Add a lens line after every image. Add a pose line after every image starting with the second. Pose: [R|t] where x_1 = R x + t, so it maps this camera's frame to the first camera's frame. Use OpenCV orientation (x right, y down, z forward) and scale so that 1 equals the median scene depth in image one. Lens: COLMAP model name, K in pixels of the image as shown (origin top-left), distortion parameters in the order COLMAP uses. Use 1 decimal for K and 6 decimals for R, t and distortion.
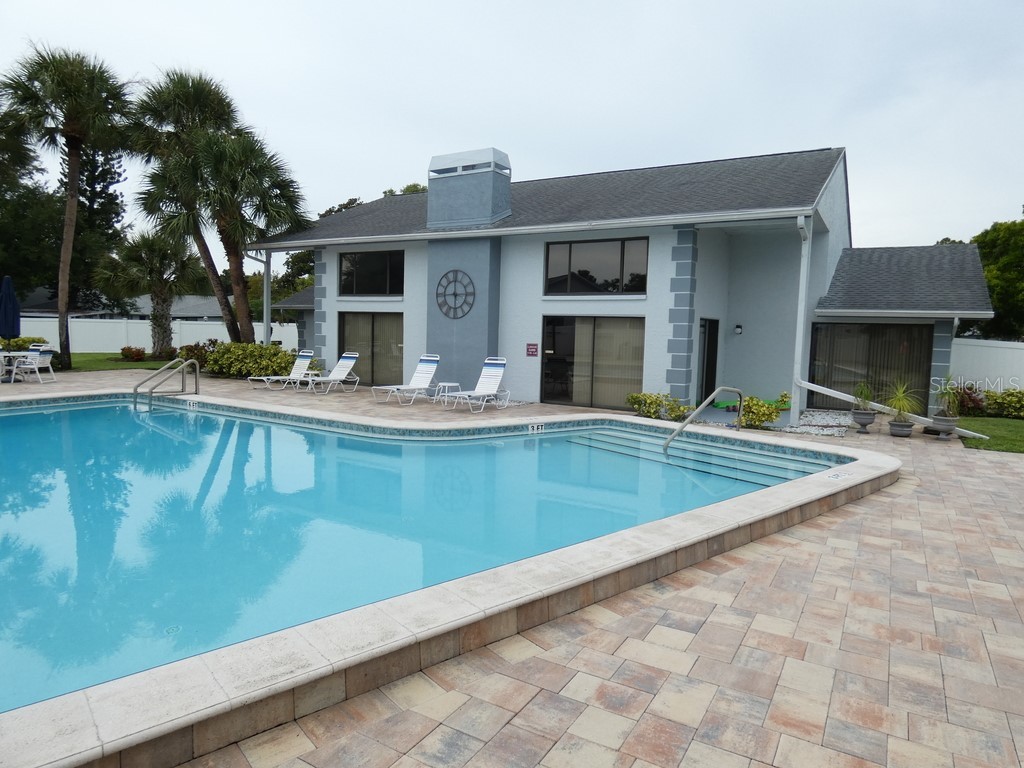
lens RADIAL K [[627.6, 0, 520.2], [0, 627.6, 384.1], [0, 0, 1]] dist [-0.003250, -0.005761]
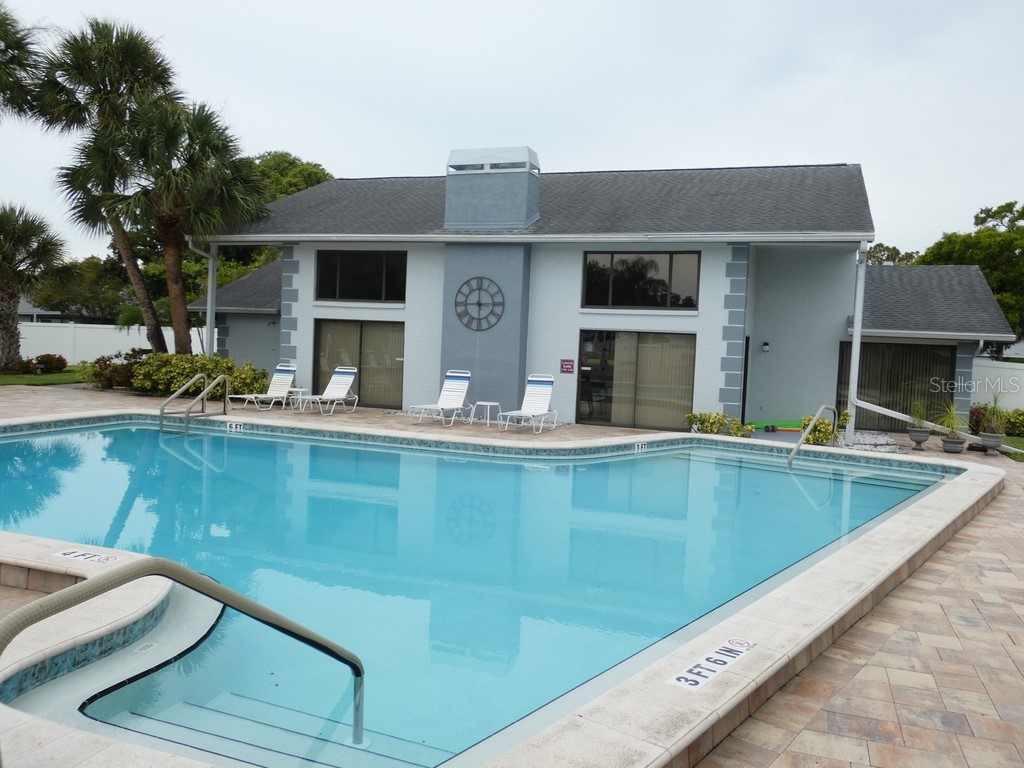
lens RADIAL K [[800.7, 0, 508.2], [0, 800.7, 386.8], [0, 0, 1]] dist [-0.009814, -0.012889]
pose [[0.982924, 0.004290, 0.183961, -0.285814], [-0.000008, 0.999729, -0.023273, 0.002867], [-0.184011, 0.022875, 0.982658, -0.141145]]
